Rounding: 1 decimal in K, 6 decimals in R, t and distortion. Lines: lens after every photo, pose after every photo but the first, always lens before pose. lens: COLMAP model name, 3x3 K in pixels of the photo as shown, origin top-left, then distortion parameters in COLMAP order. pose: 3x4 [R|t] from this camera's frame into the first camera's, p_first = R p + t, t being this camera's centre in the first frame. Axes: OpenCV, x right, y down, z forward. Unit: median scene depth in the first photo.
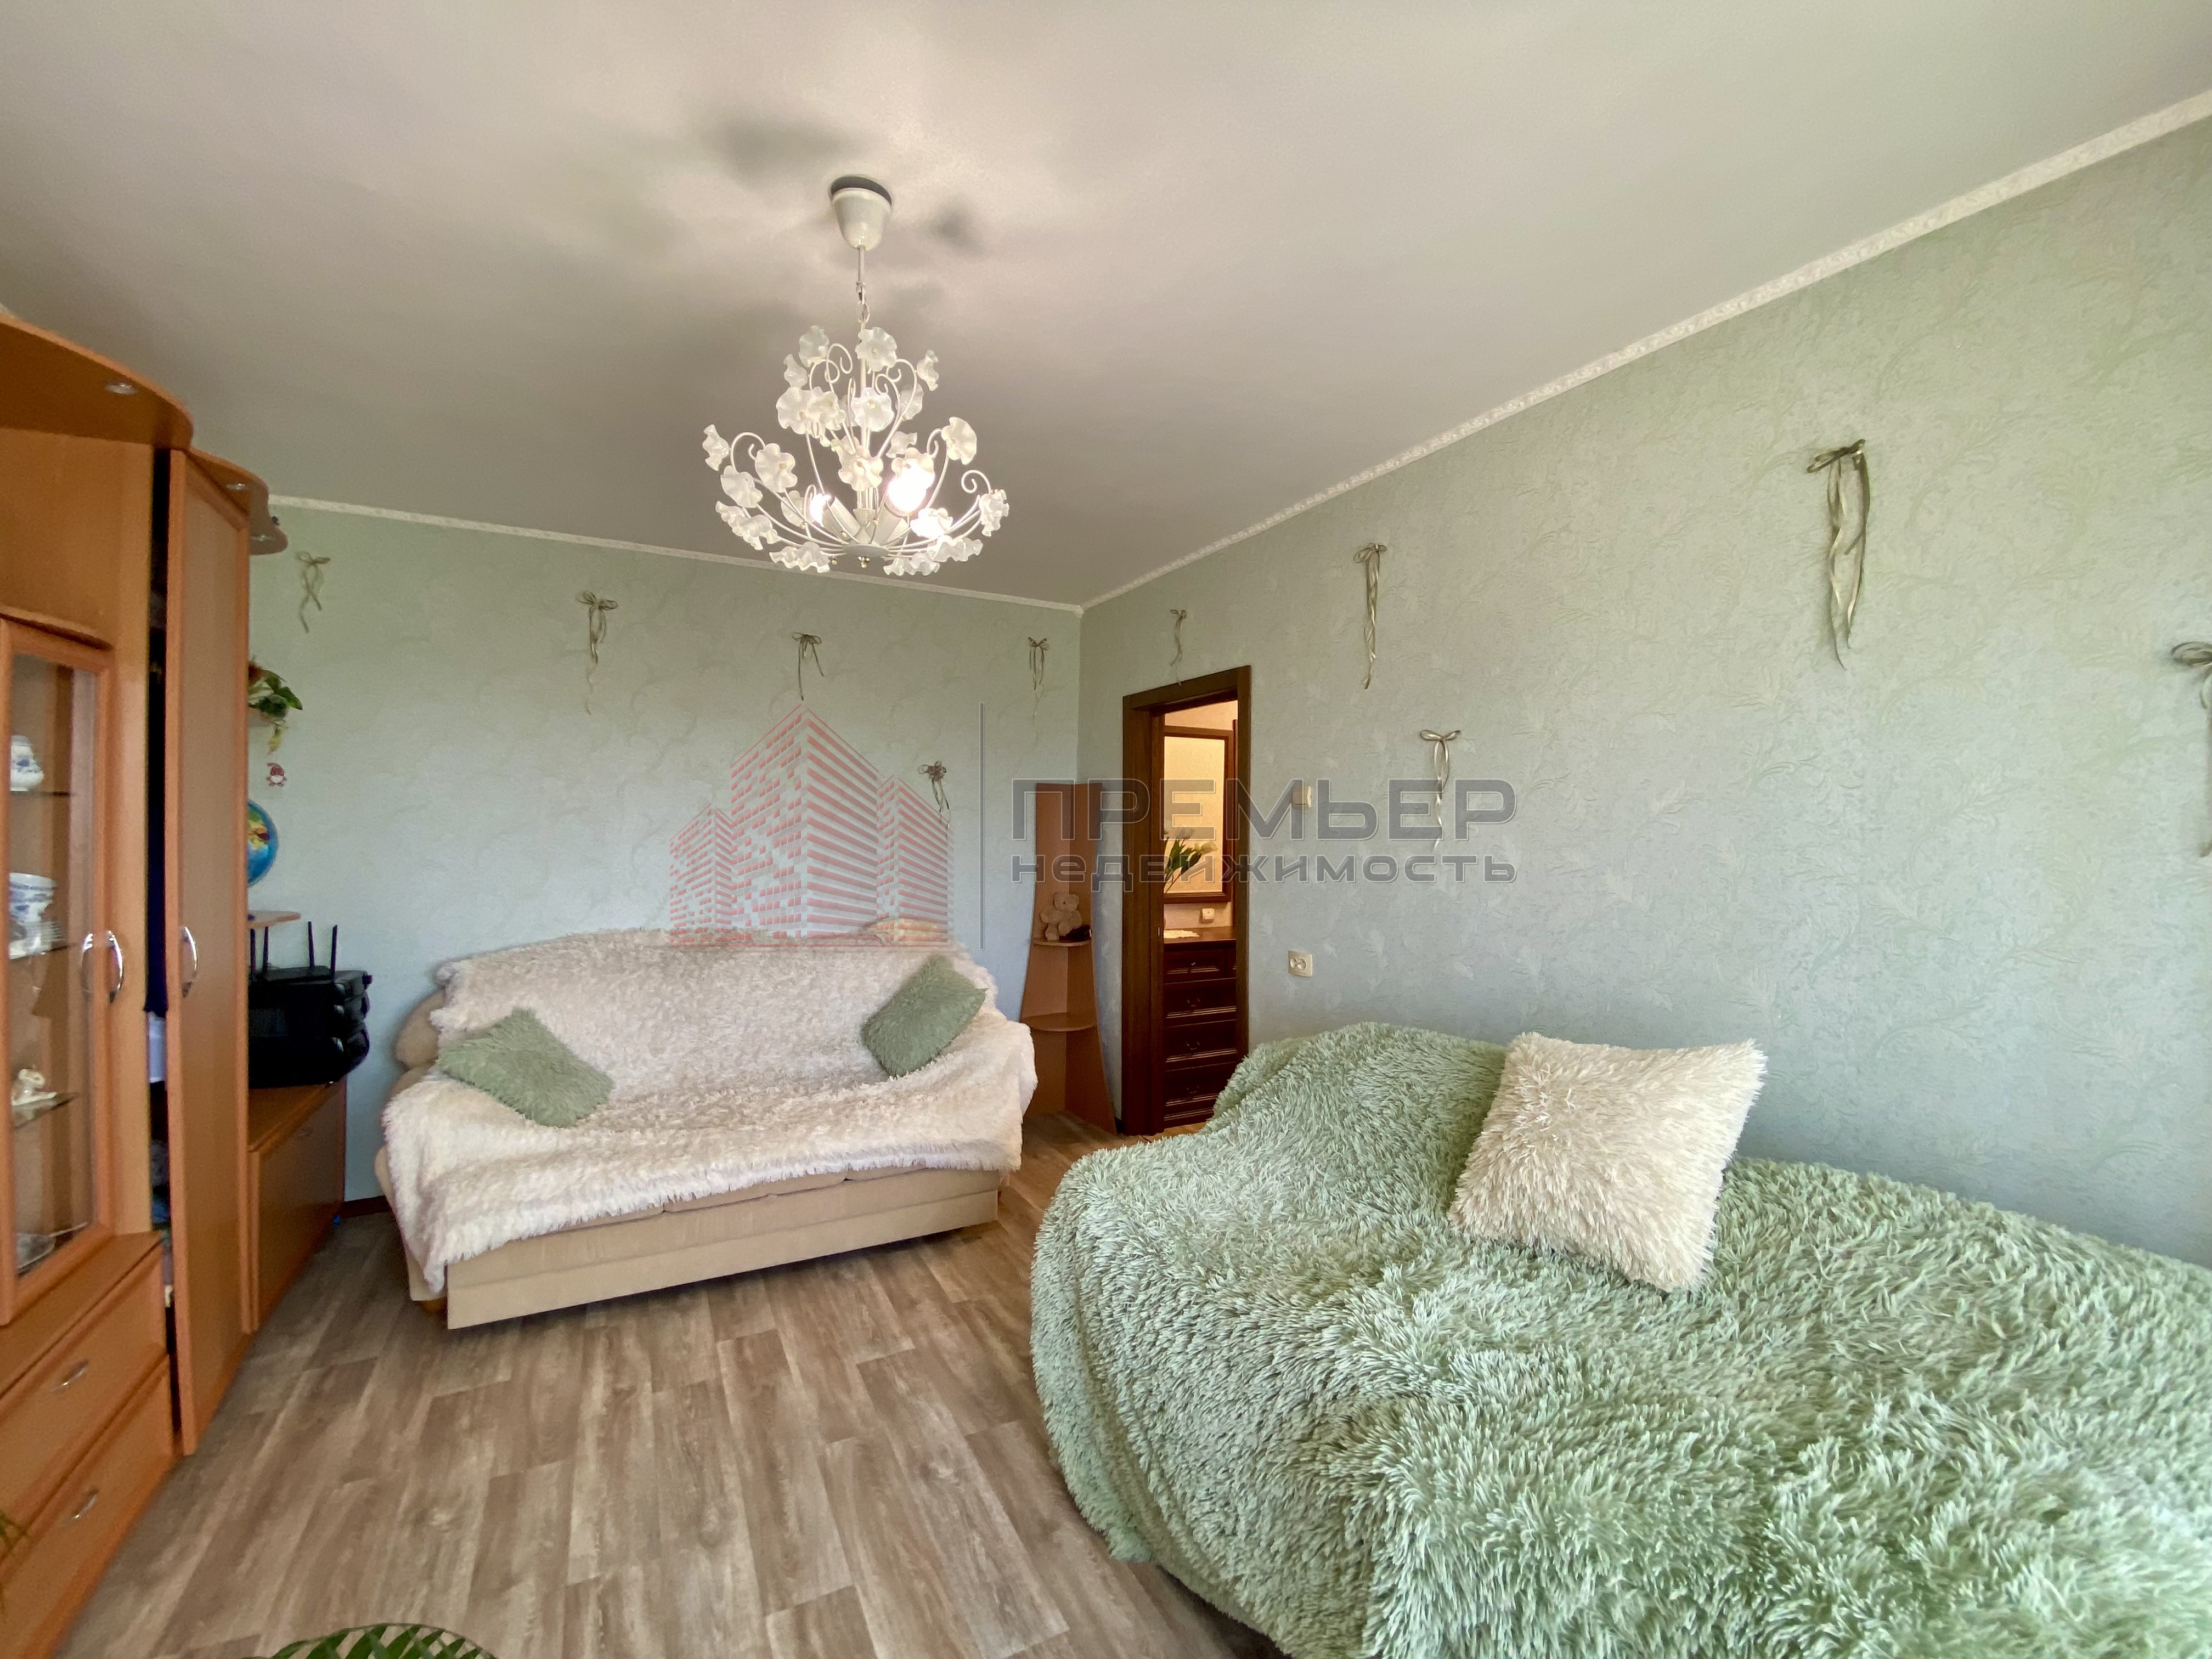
lens RADIAL K [[895.0, 0, 1104.6], [0, 895.0, 827.3], [0, 0, 1]] dist [0.008624, -0.014670]
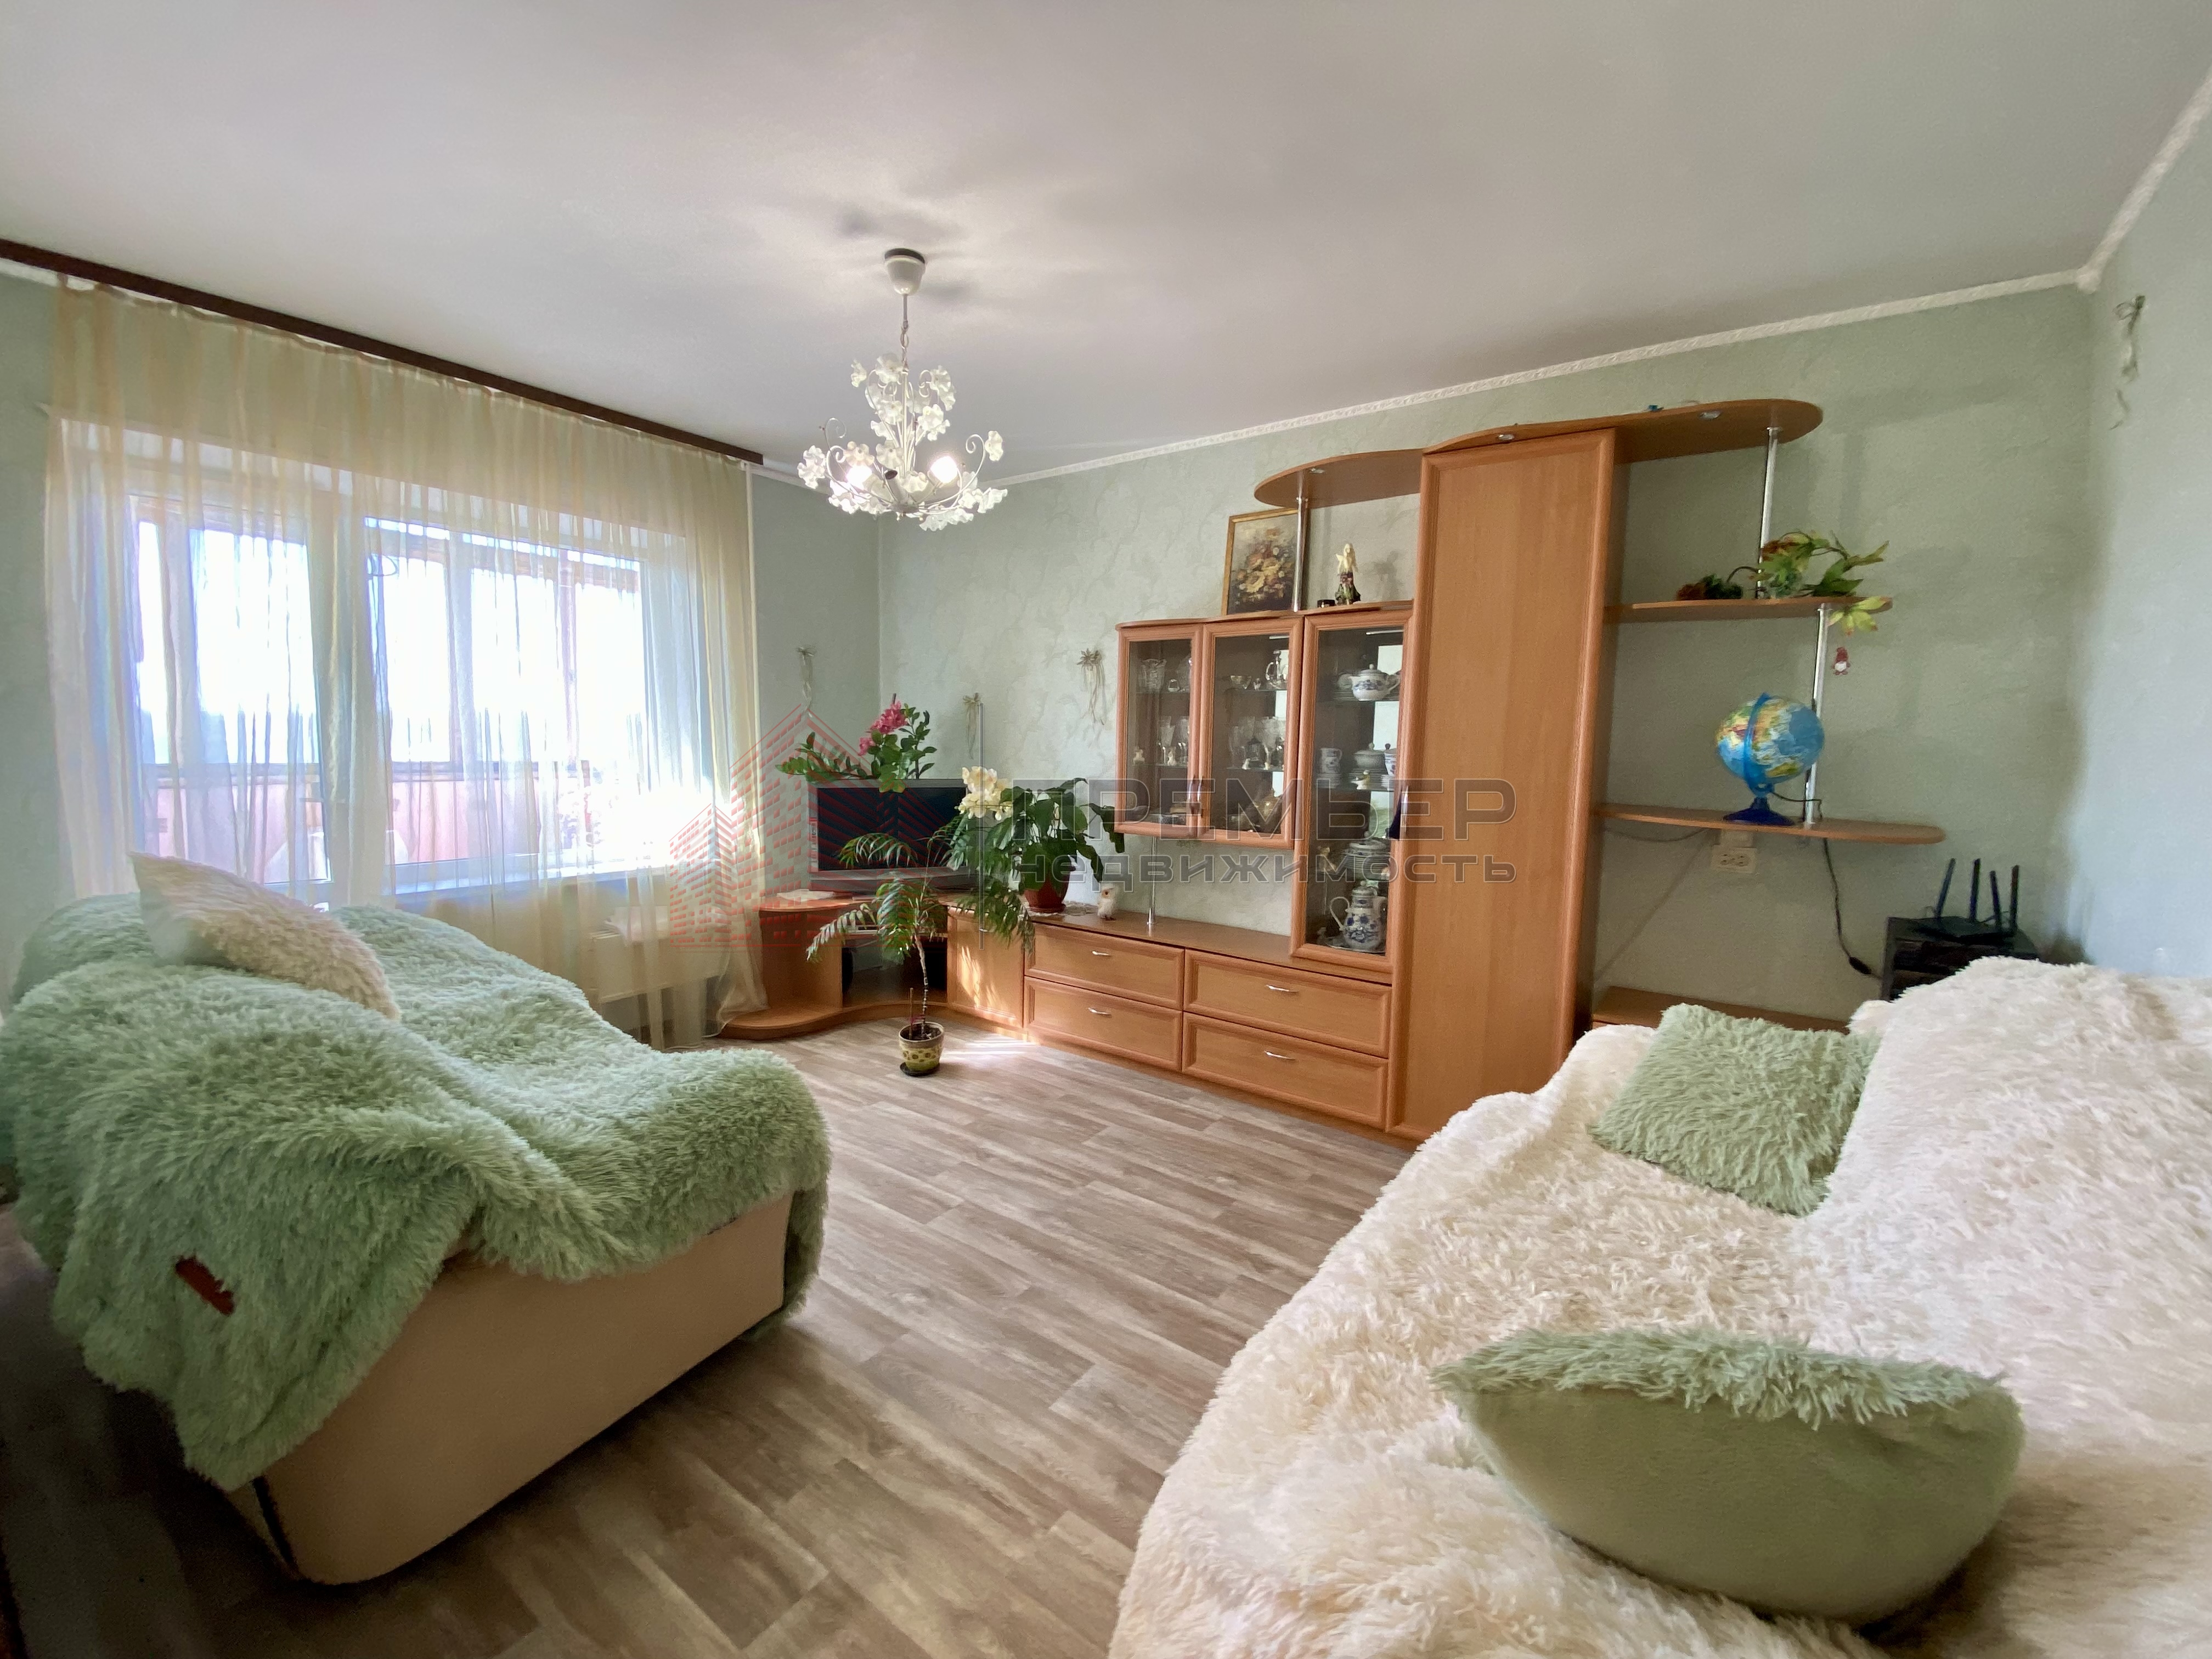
lens RADIAL K [[895.0, 0, 1092.9], [0, 895.0, 821.0], [0, 0, 1]] dist [0.008624, -0.014670]
pose [[-0.900014, 0.011905, -0.435698, 0.080137], [-0.032475, 0.995017, 0.094270, 0.043818], [0.434649, 0.098994, -0.895142, 1.943162]]
